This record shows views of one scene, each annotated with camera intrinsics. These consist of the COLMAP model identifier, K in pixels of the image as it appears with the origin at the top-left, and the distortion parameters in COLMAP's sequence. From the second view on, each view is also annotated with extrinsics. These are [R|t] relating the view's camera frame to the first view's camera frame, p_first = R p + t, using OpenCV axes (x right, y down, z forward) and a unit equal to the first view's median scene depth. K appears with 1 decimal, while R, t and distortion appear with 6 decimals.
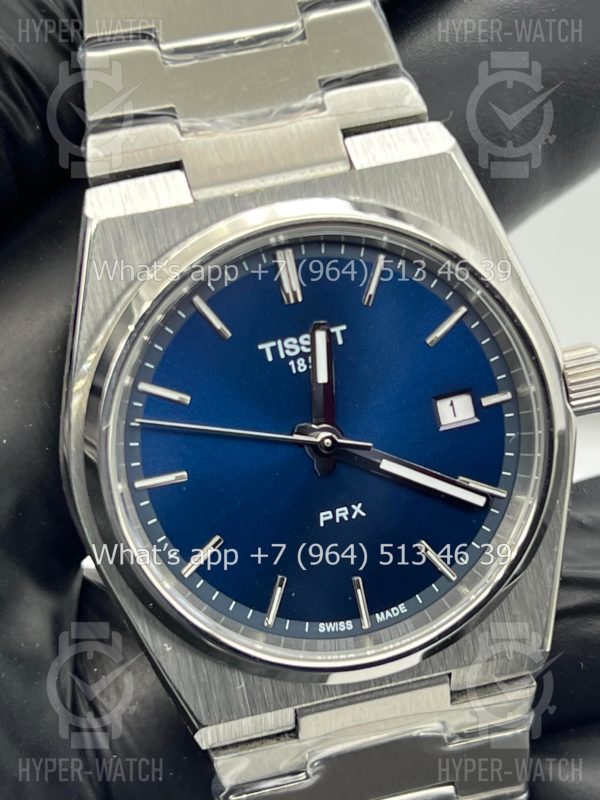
lens RADIAL K [[1927.4, 0, 300.0], [0, 1927.4, 400.0], [0, 0, 1]] dist [0.182618, -0.391245]
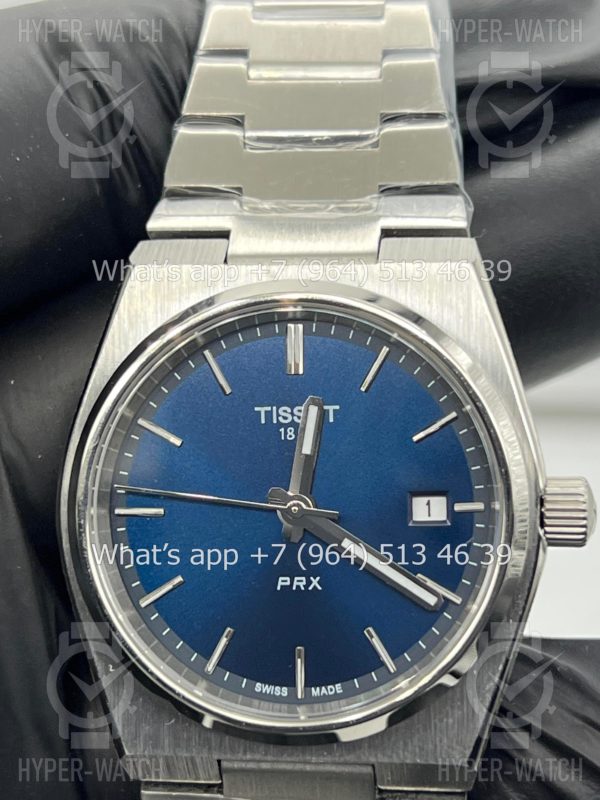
lens RADIAL K [[1927.4, 0, 300.0], [0, 1927.4, 400.0], [0, 0, 1]] dist [0.182618, -0.391245]
pose [[0.940397, 0.187438, -0.283761, 0.298258], [-0.226544, 0.967581, -0.111643, 0.079722], [0.253635, 0.169273, 0.952374, -0.006497]]
